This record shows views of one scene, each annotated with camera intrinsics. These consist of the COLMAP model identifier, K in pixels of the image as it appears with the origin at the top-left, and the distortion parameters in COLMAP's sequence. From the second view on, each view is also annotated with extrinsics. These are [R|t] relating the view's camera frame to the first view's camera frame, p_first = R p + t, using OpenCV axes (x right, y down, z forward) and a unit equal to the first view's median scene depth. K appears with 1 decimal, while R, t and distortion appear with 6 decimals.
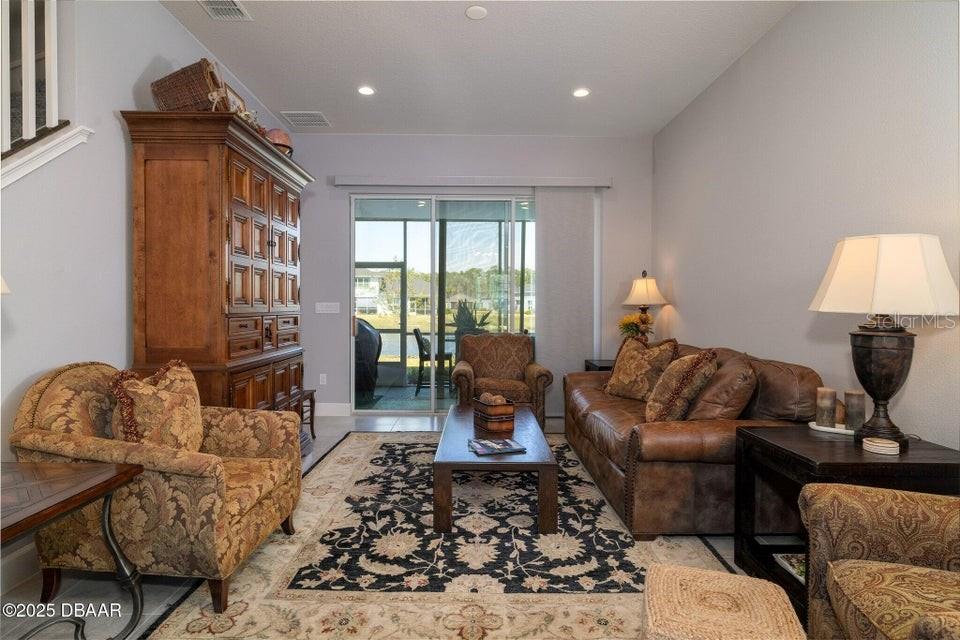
lens RADIAL K [[508.8, 0, 479.1], [0, 508.8, 313.7], [0, 0, 1]] dist [-0.001730, 0.000548]
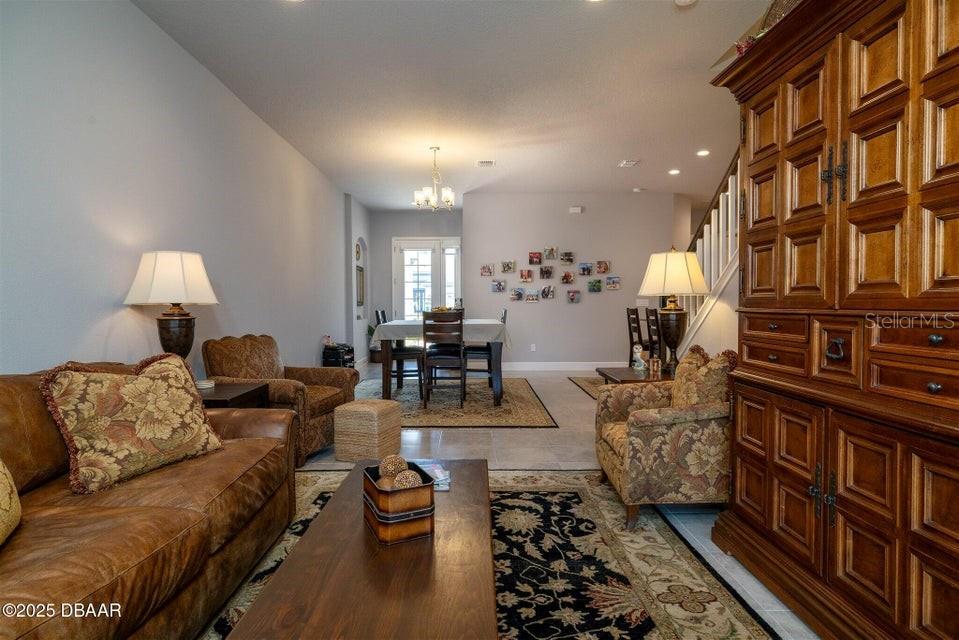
lens RADIAL K [[508.2, 0, 478.6], [0, 508.2, 313.7], [0, 0, 1]] dist [-0.001730, 0.000548]
pose [[-0.999978, -0.003316, -0.005734, -0.067519], [-0.003504, 0.999443, 0.033174, -0.018768], [0.005620, 0.033193, -0.999433, 1.985675]]
